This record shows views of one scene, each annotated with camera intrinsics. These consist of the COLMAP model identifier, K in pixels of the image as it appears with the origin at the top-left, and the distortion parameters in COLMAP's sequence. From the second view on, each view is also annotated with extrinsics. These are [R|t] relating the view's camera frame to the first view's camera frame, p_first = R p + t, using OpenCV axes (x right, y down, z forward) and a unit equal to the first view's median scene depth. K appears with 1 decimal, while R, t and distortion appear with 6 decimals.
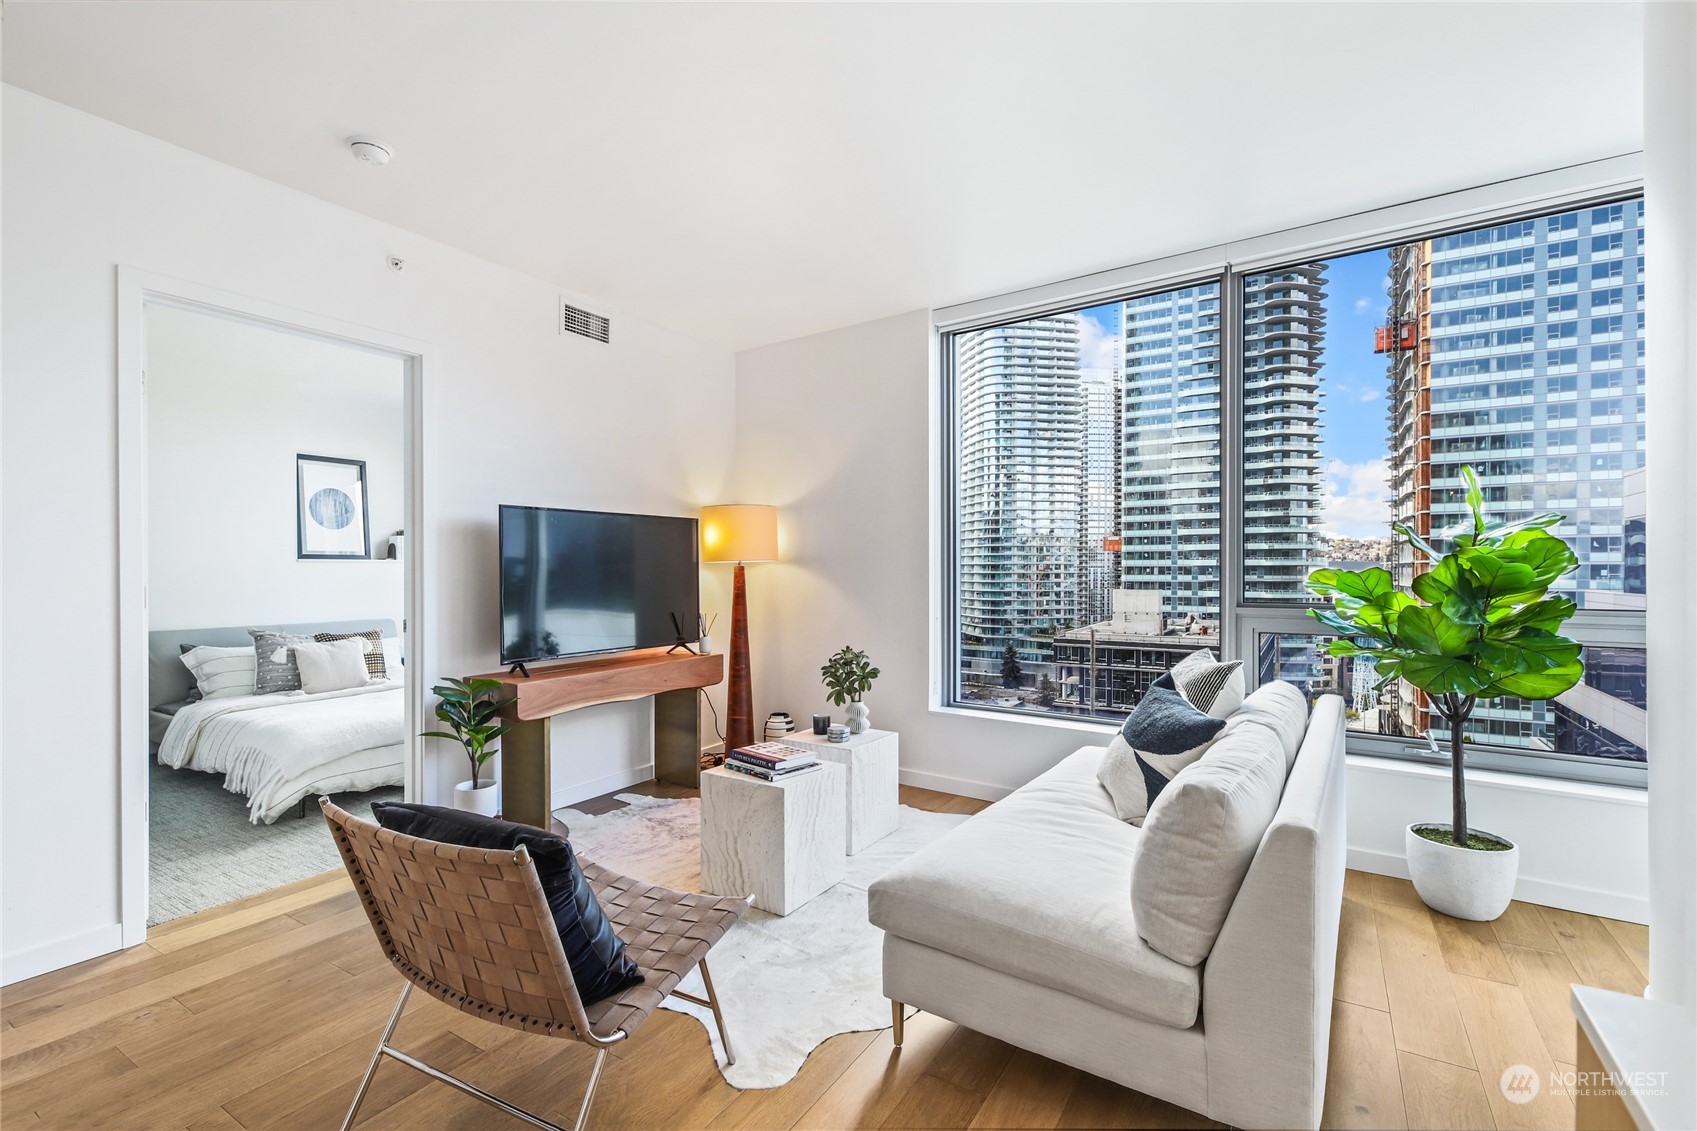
lens RADIAL K [[770.8, 0, 848.9], [0, 770.8, 570.6], [0, 0, 1]] dist [-0.000677, -0.000003]
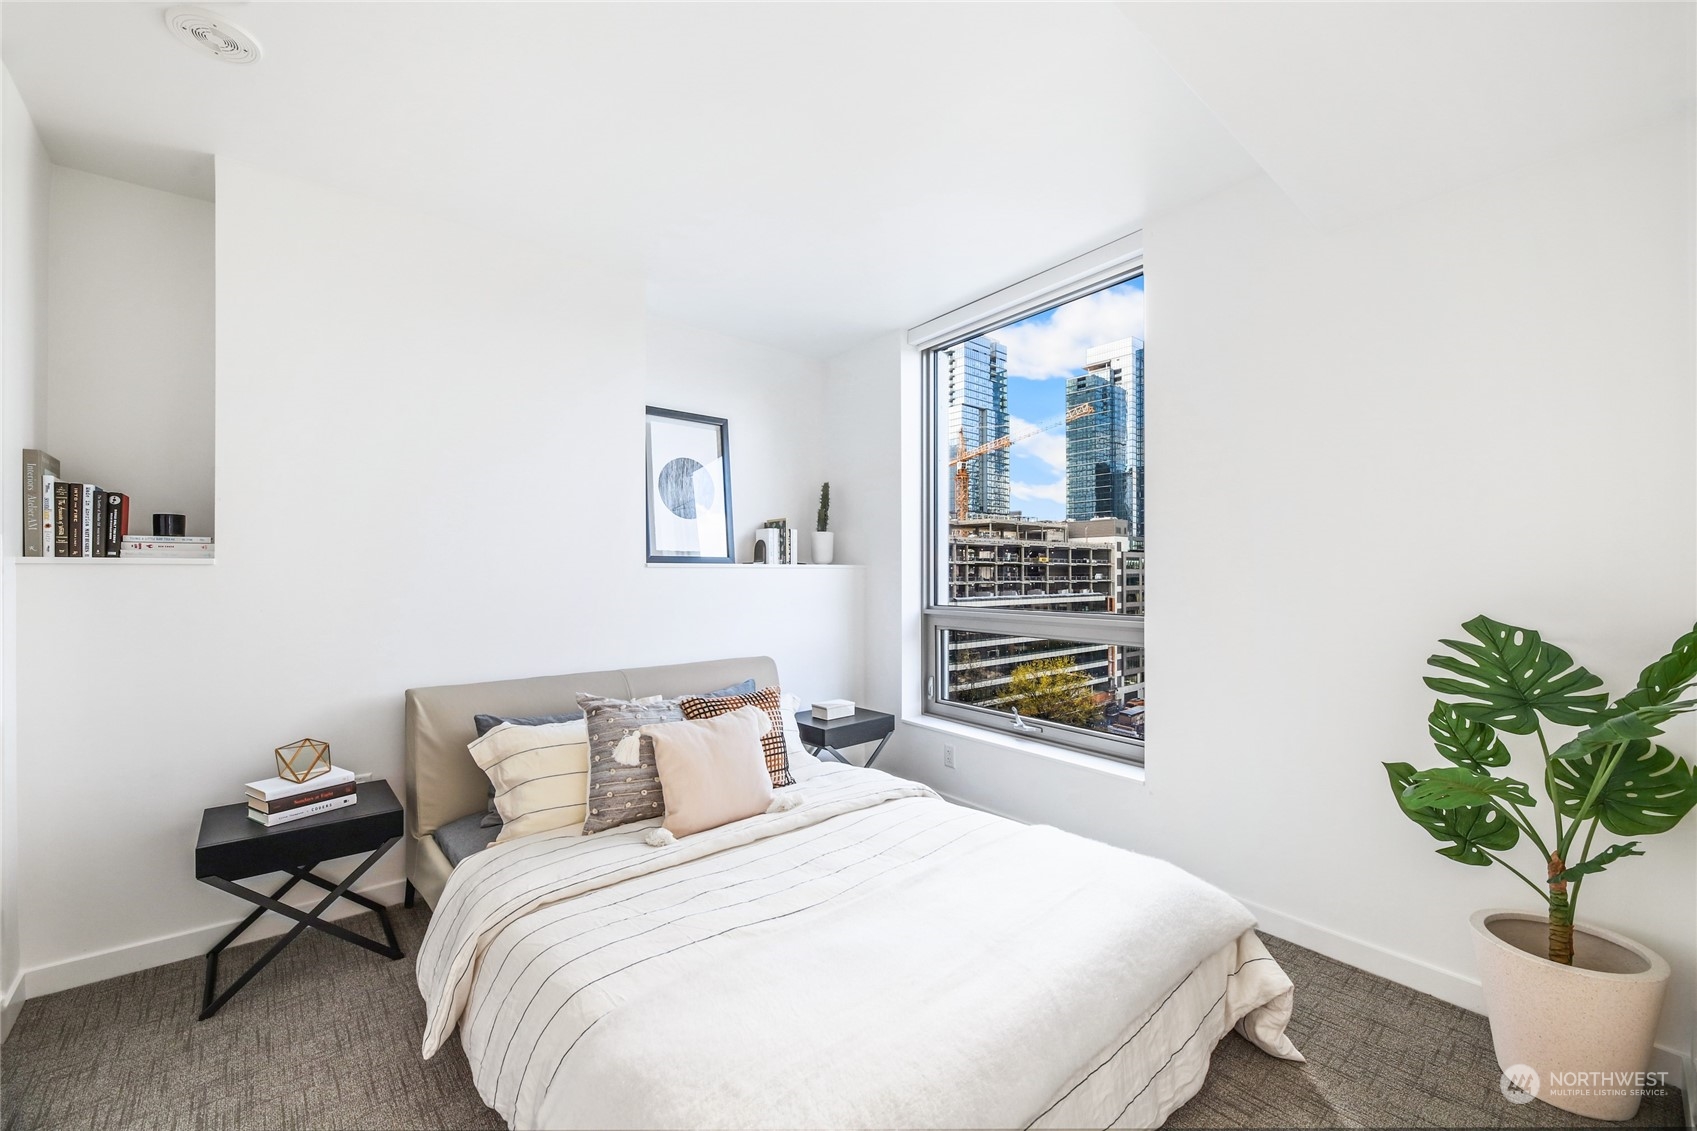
lens RADIAL K [[680.7, 0, 833.4], [0, 680.7, 571.0], [0, 0, 1]] dist [-0.000867, -0.000990]
pose [[0.949285, -0.008838, -0.314291, -0.476094], [0.006532, 0.999943, -0.008389, -0.003588], [0.314348, 0.005911, 0.949290, 0.626660]]
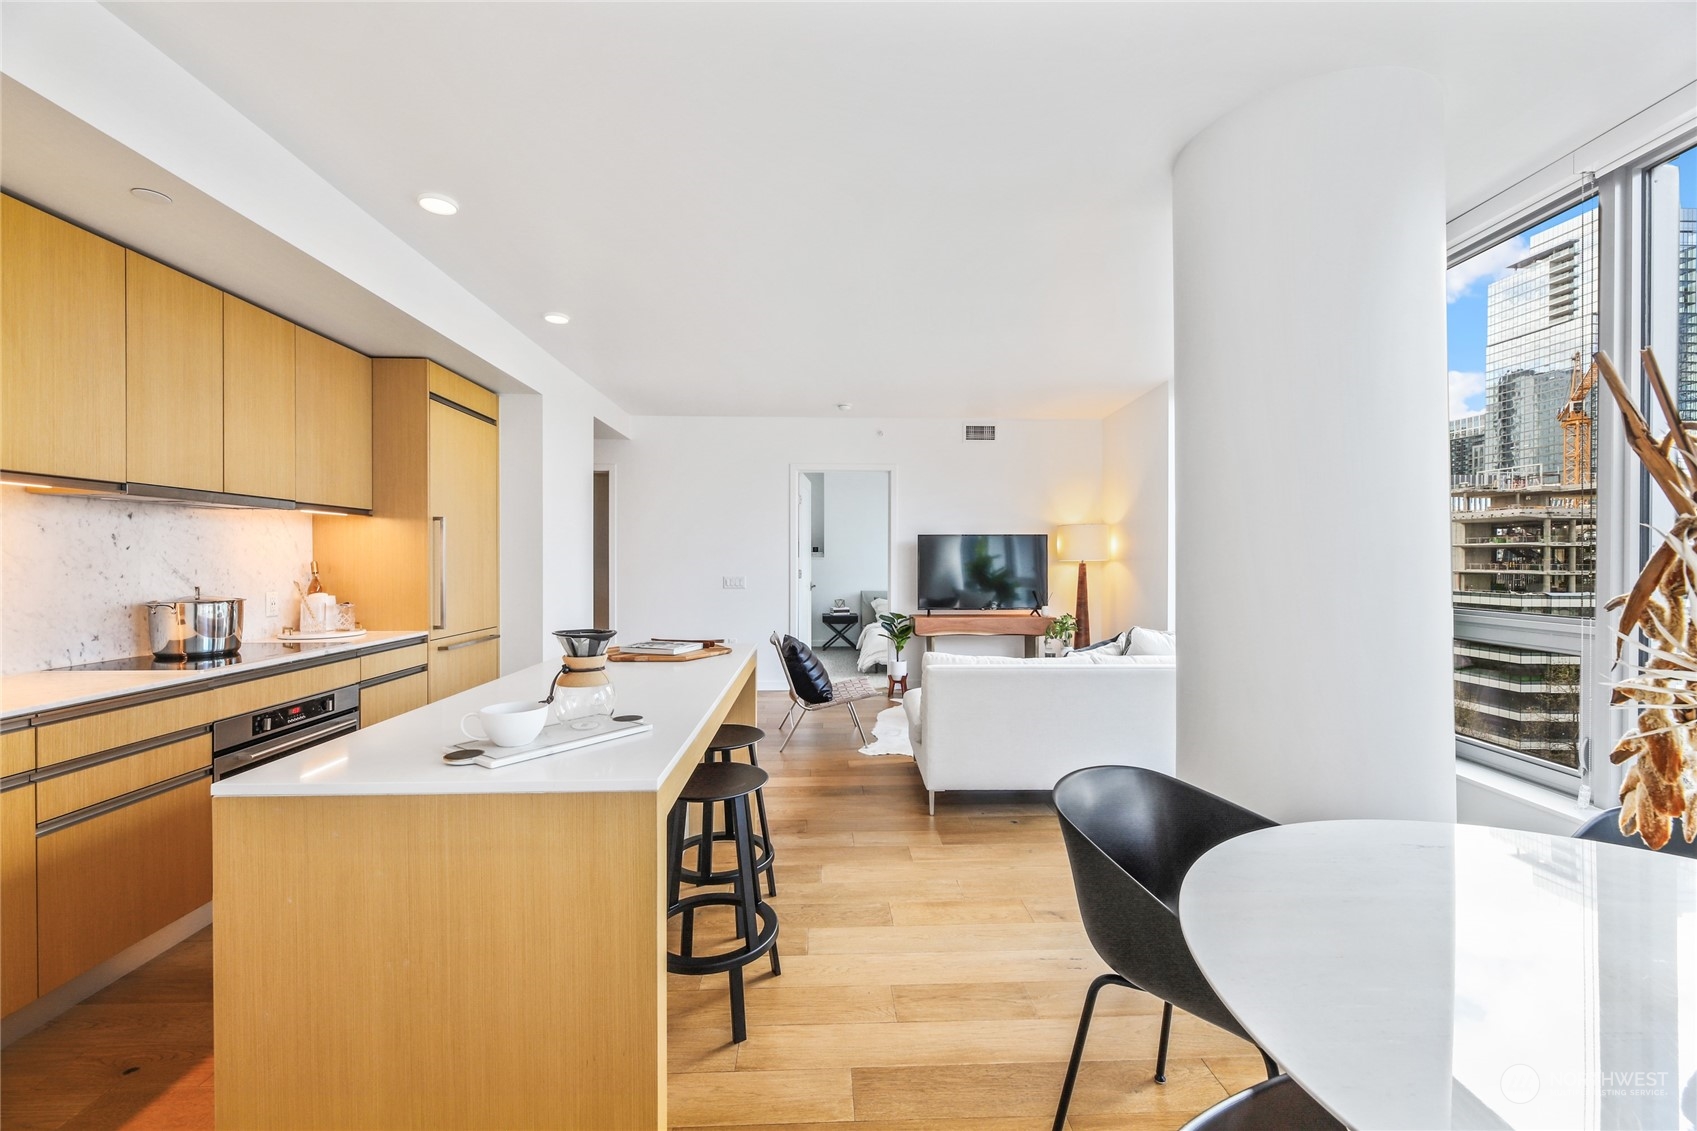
lens RADIAL K [[680.7, 0, 847.5], [0, 680.7, 562.8], [0, 0, 1]] dist [-0.000867, -0.000990]
pose [[0.568784, 0.007728, -0.822451, 0.694494], [-0.004932, 0.999970, 0.005985, -0.012670], [0.822472, 0.000652, 0.568805, -0.163725]]
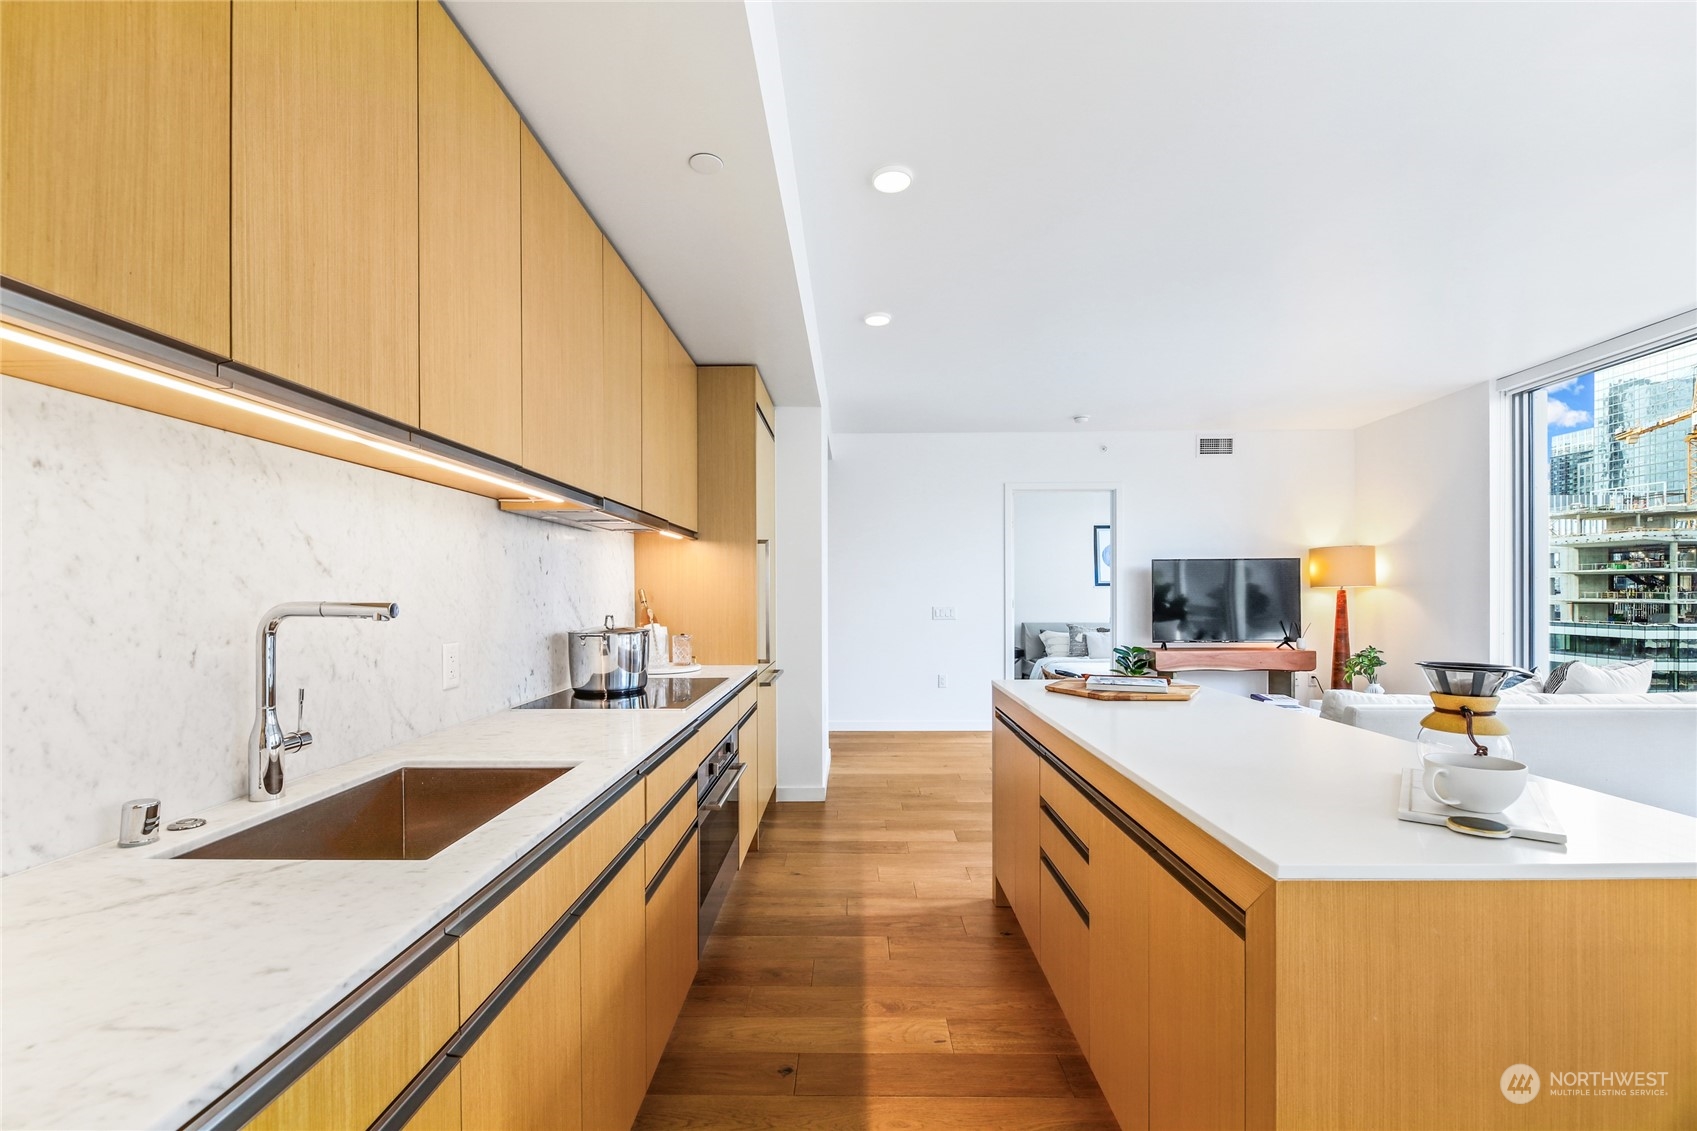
lens RADIAL K [[712.4, 0, 843.2], [0, 712.4, 589.7], [0, 0, 1]] dist [-0.013638, -0.000394]
pose [[0.517042, -0.002637, -0.855956, 0.469533], [0.001256, 0.999997, -0.002322, -0.004706], [0.855959, 0.000125, 0.517044, -0.410711]]
